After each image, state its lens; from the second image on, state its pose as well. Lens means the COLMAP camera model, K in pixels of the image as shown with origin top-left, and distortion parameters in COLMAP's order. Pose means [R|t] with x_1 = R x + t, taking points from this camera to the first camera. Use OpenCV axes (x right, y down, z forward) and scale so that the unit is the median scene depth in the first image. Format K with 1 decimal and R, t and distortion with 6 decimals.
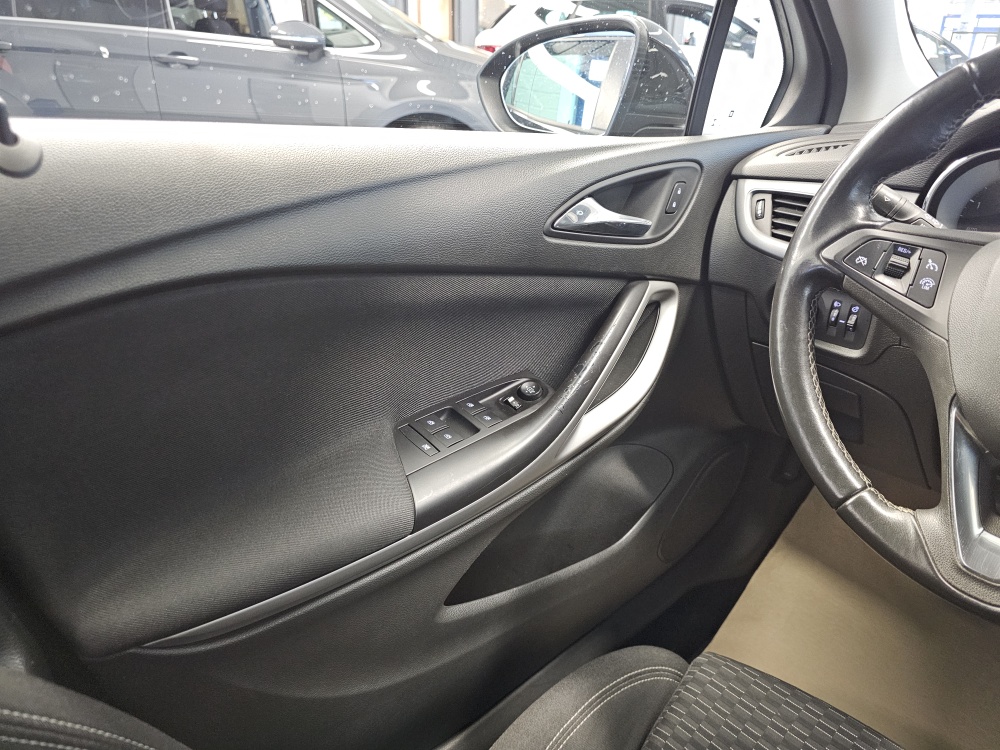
lens RADIAL K [[684.2, 0, 512.4], [0, 684.2, 366.5], [0, 0, 1]] dist [0.048868, -0.055325]
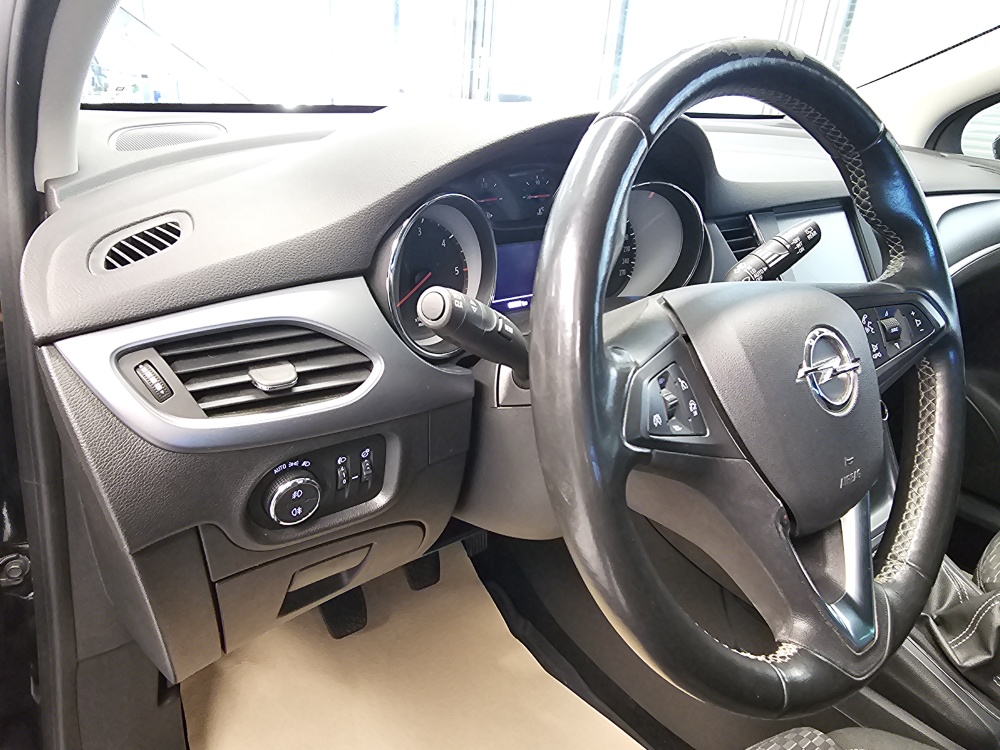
lens RADIAL K [[690.1, 0, 460.0], [0, 690.1, 360.8], [0, 0, 1]] dist [0.004851, -0.004625]
pose [[0.134808, -0.401639, 0.905822, -0.070427], [0.367945, 0.869094, 0.330594, -0.360559], [-0.920023, 0.288726, 0.264942, 0.723459]]
